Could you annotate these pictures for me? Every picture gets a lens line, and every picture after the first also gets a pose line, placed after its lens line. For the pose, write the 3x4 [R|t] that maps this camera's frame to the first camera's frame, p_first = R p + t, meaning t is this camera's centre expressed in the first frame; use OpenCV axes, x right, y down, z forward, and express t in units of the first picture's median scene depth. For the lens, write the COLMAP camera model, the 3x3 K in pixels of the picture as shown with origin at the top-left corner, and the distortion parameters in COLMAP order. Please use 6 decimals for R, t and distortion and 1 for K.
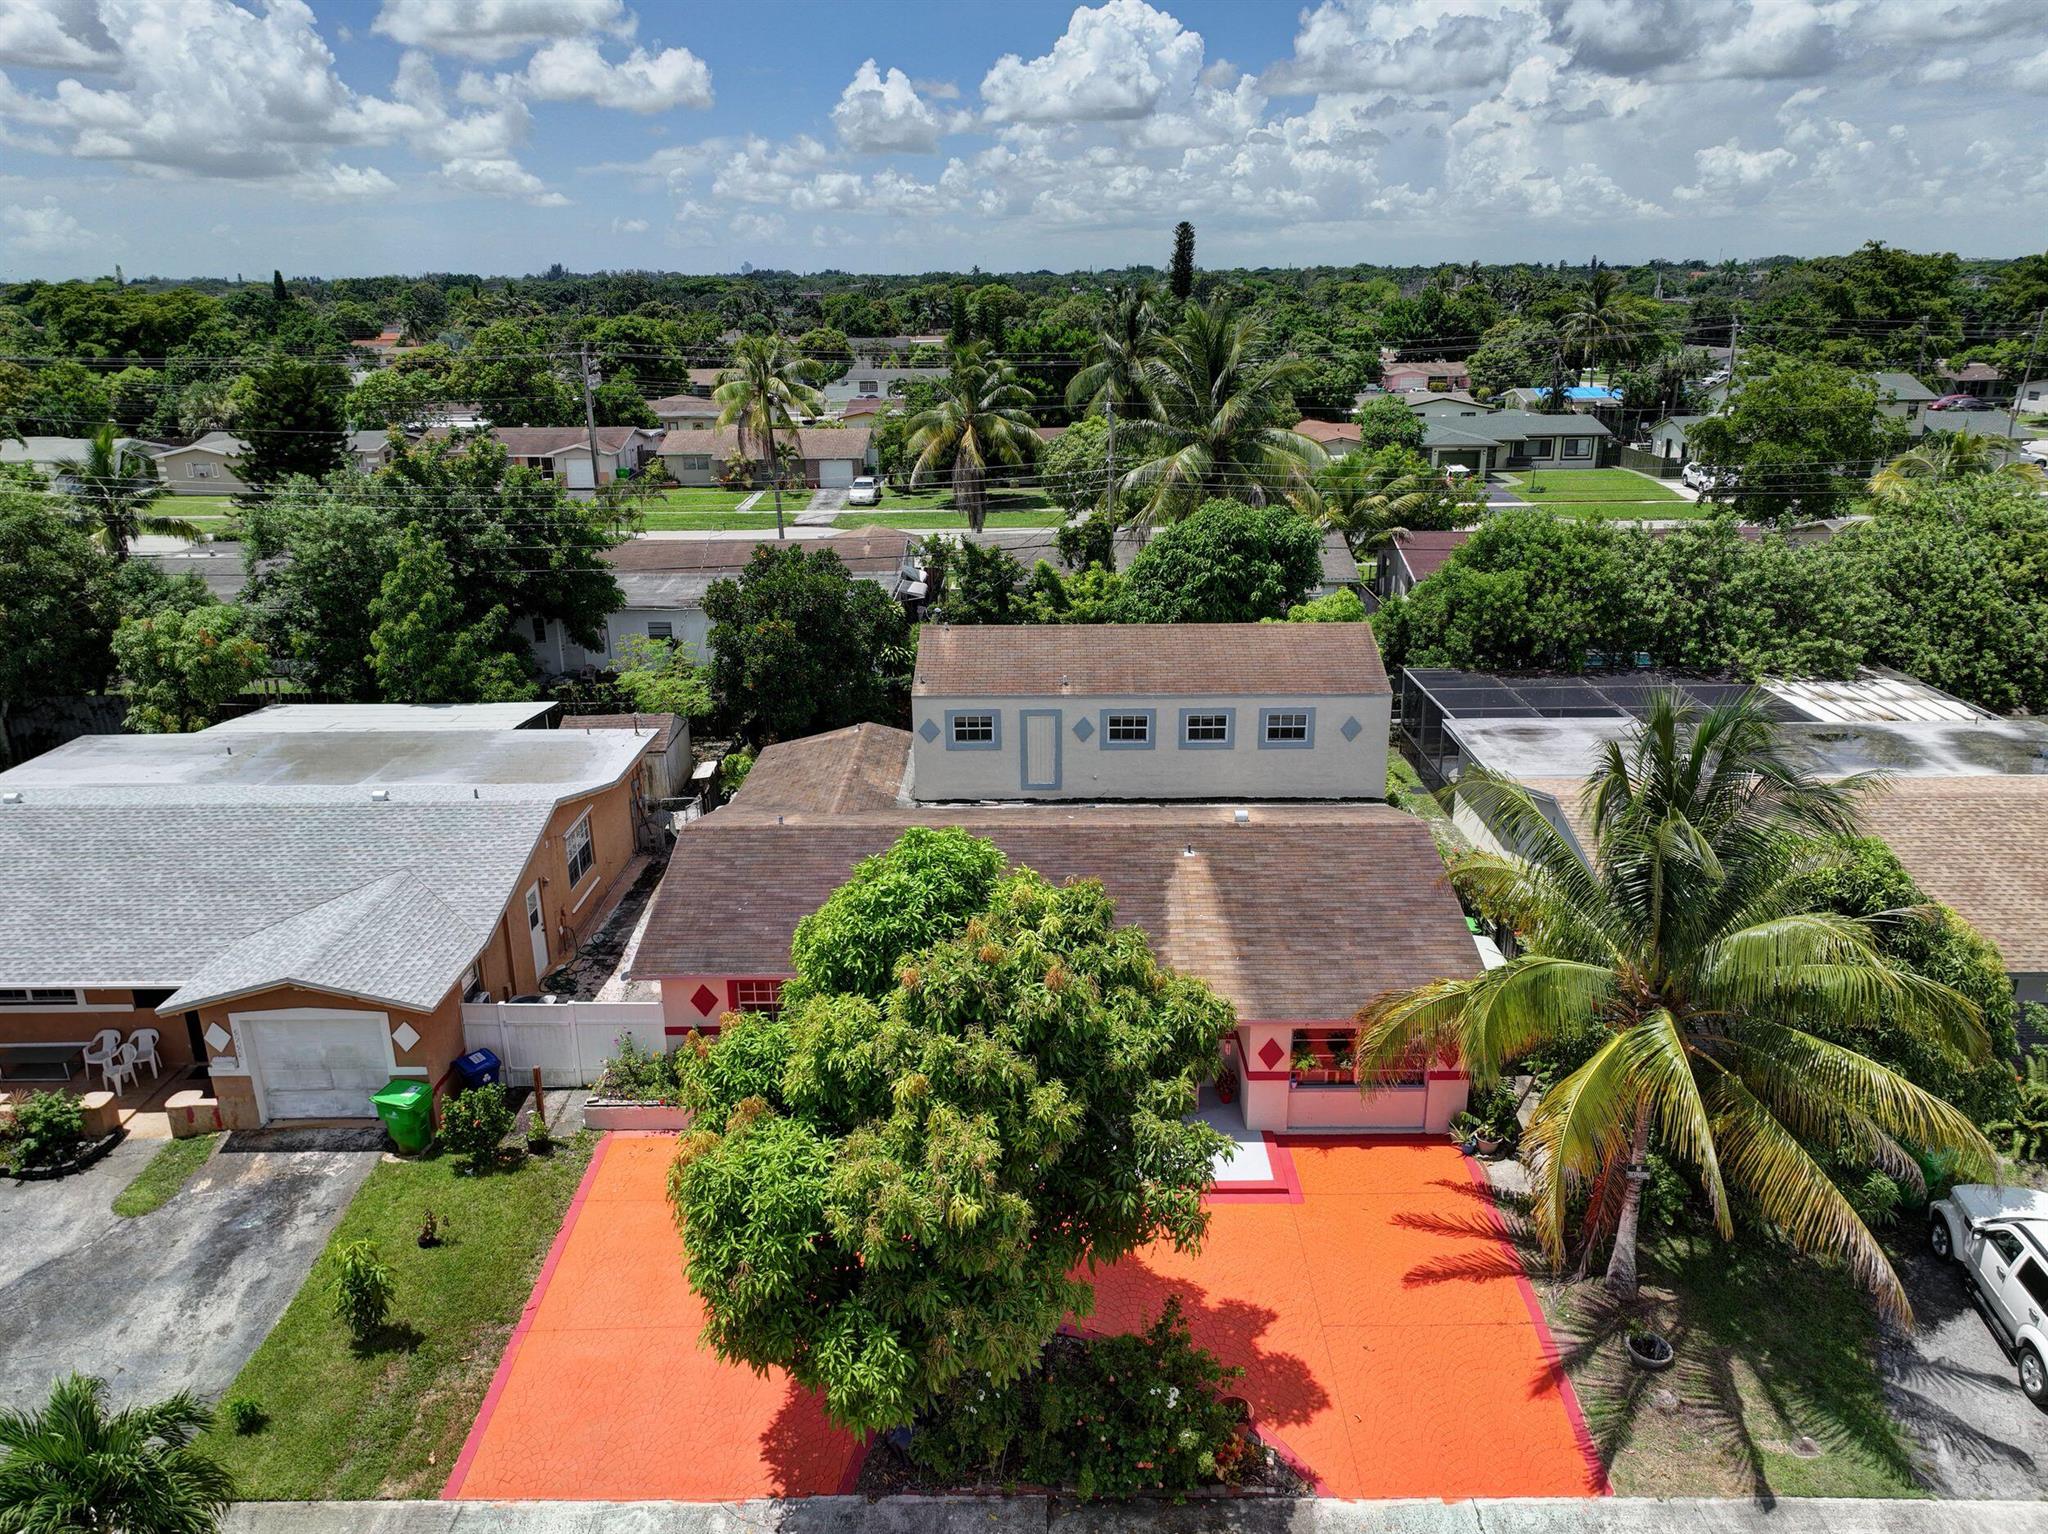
lens RADIAL K [[1431.1, 0, 1024.0], [0, 1431.1, 767.0], [0, 0, 1]] dist [-0.001276, 0.015547]
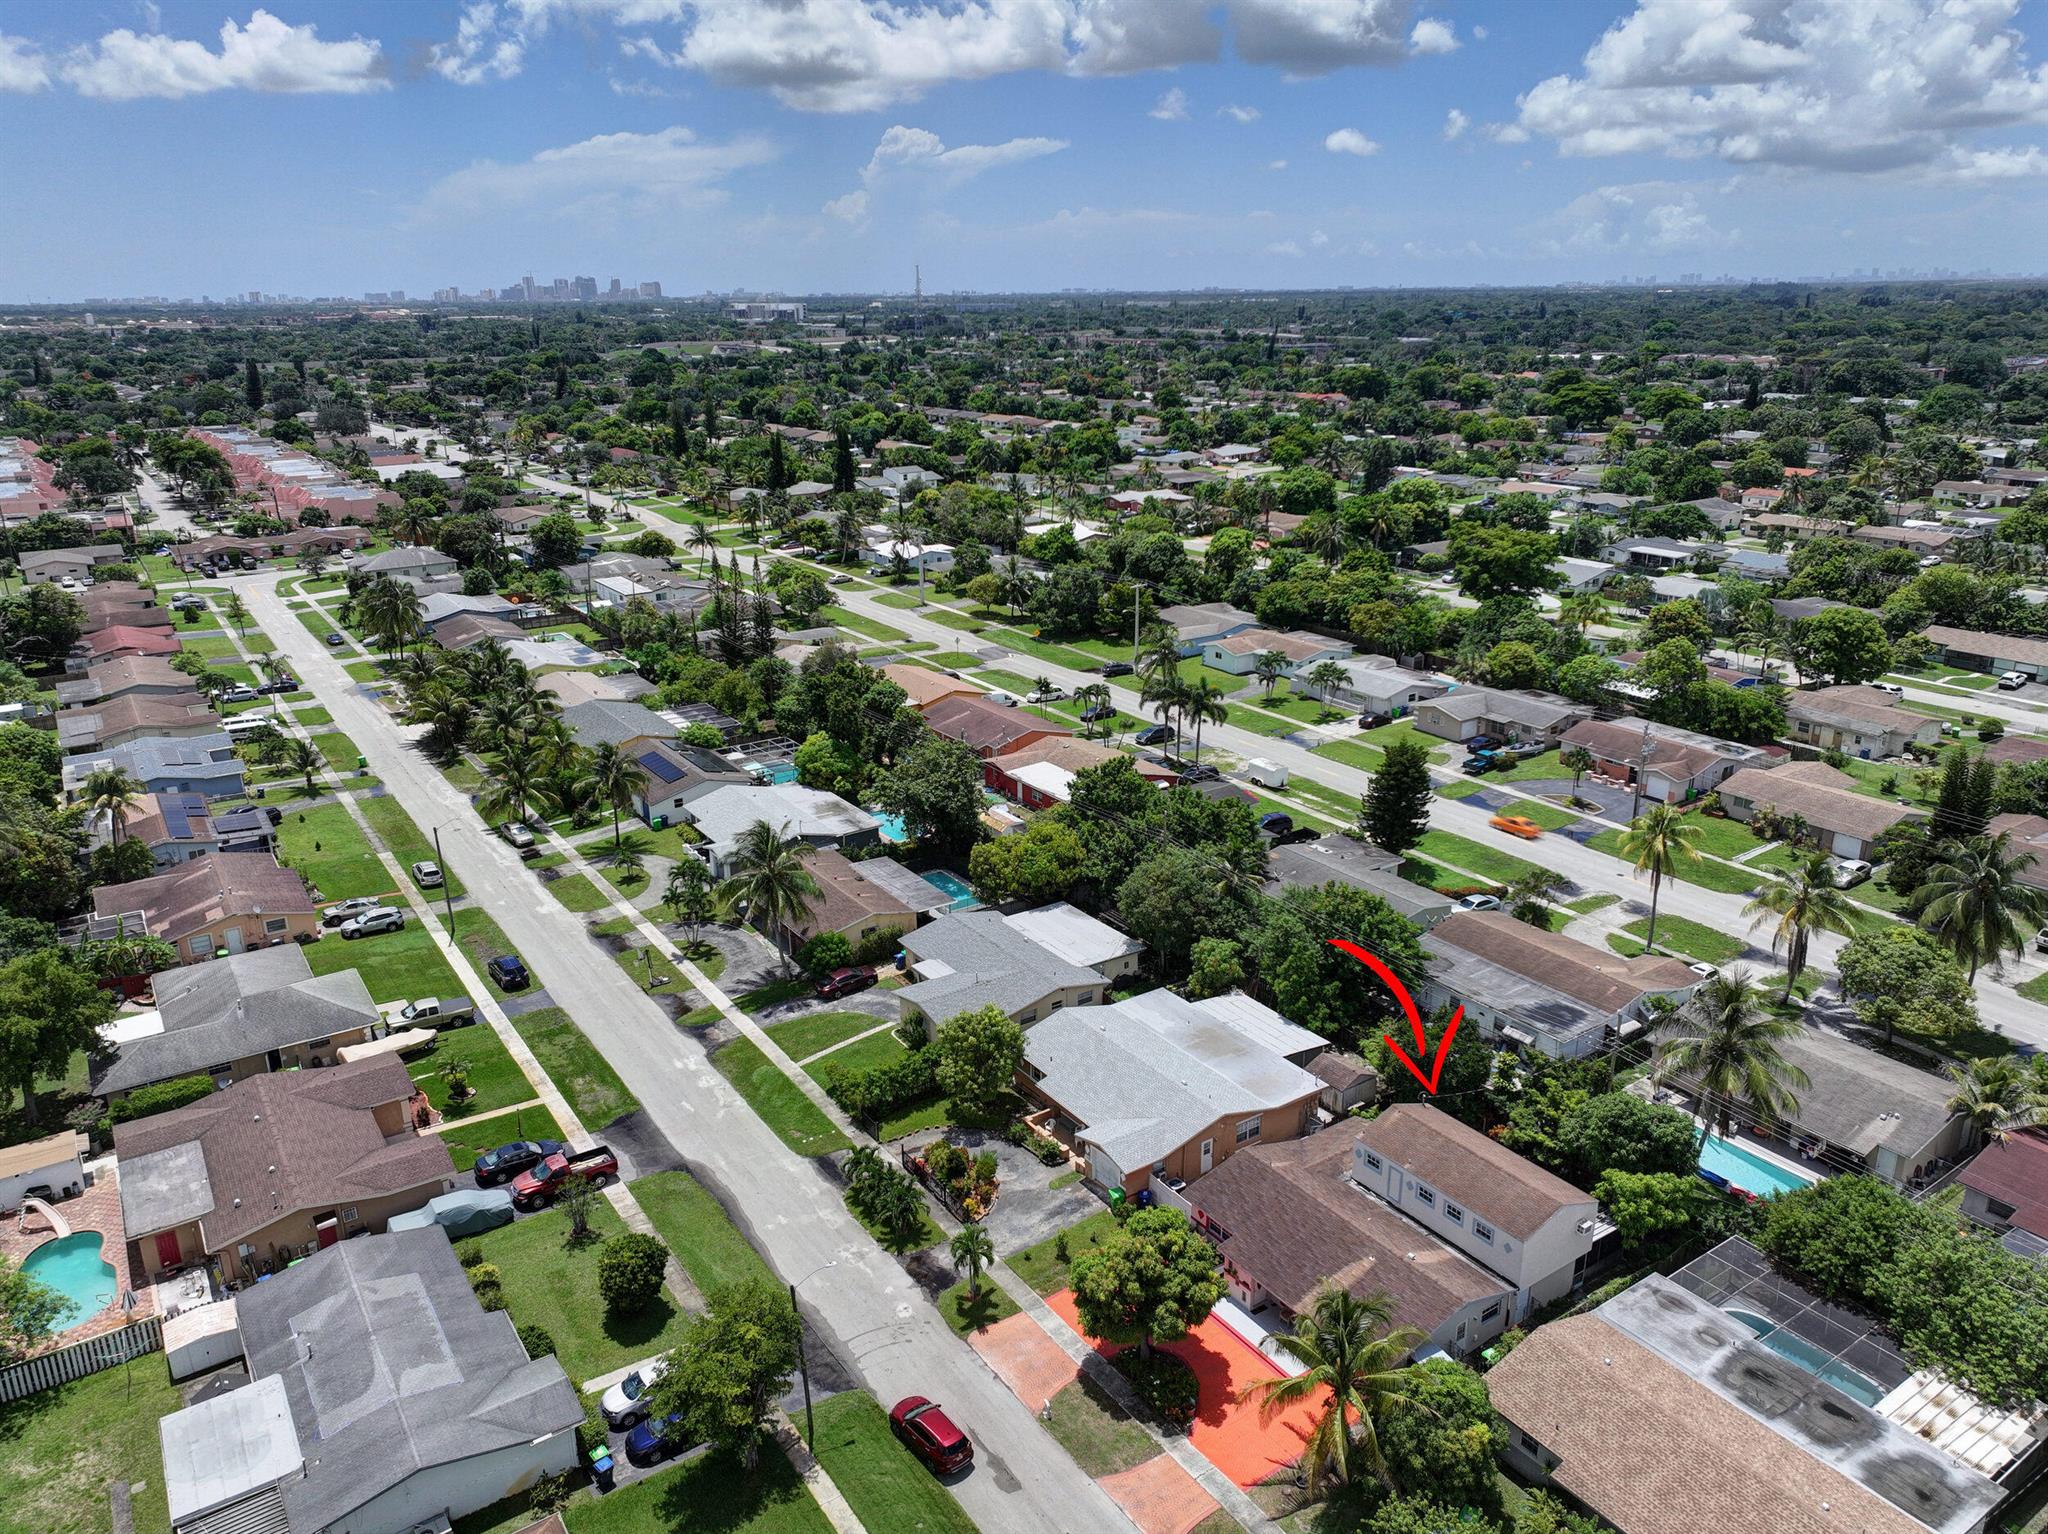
lens RADIAL K [[1431.1, 0, 1024.0], [0, 1431.1, 767.0], [0, 0, 1]] dist [-0.001276, 0.015547]
pose [[0.565814, 0.262969, -0.781474, 1.745206], [-0.257992, 0.956652, 0.135122, -1.091899], [0.783131, 0.125160, 0.609131, -1.259545]]
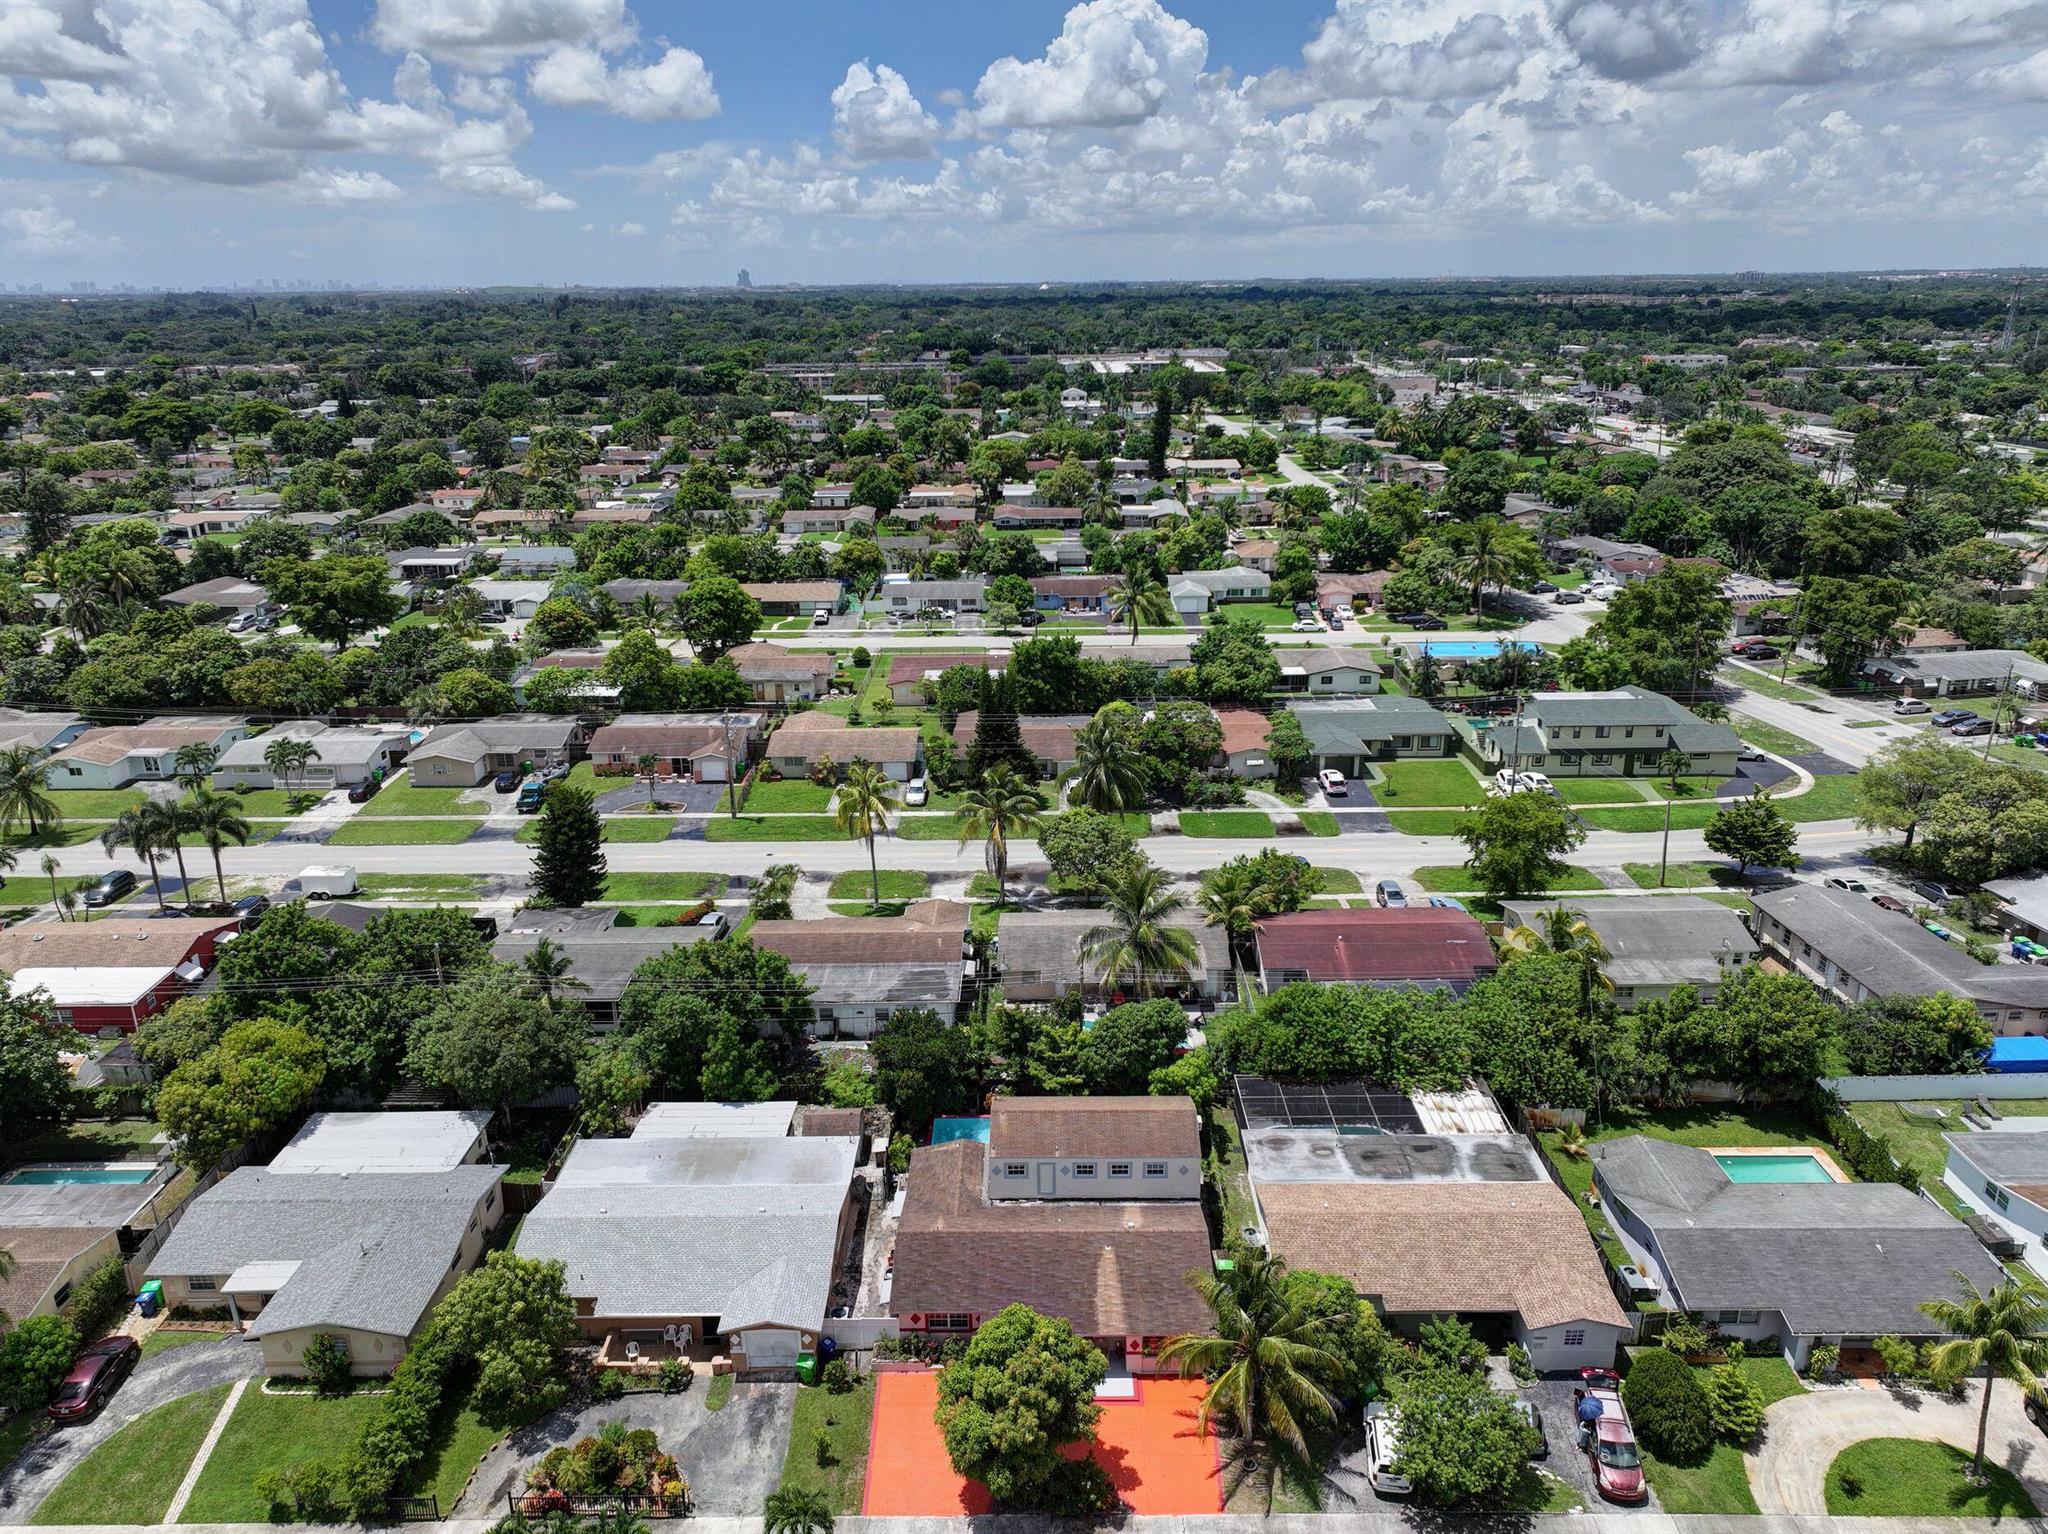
lens RADIAL K [[1431.2, 0, 1024.0], [0, 1431.2, 767.0], [0, 0, 1]] dist [0.006759, -0.005023]
pose [[0.999994, -0.002126, 0.002604, -0.038093], [0.002125, 0.999998, 0.000265, -0.902141], [-0.002604, -0.000259, 0.999997, -1.709816]]
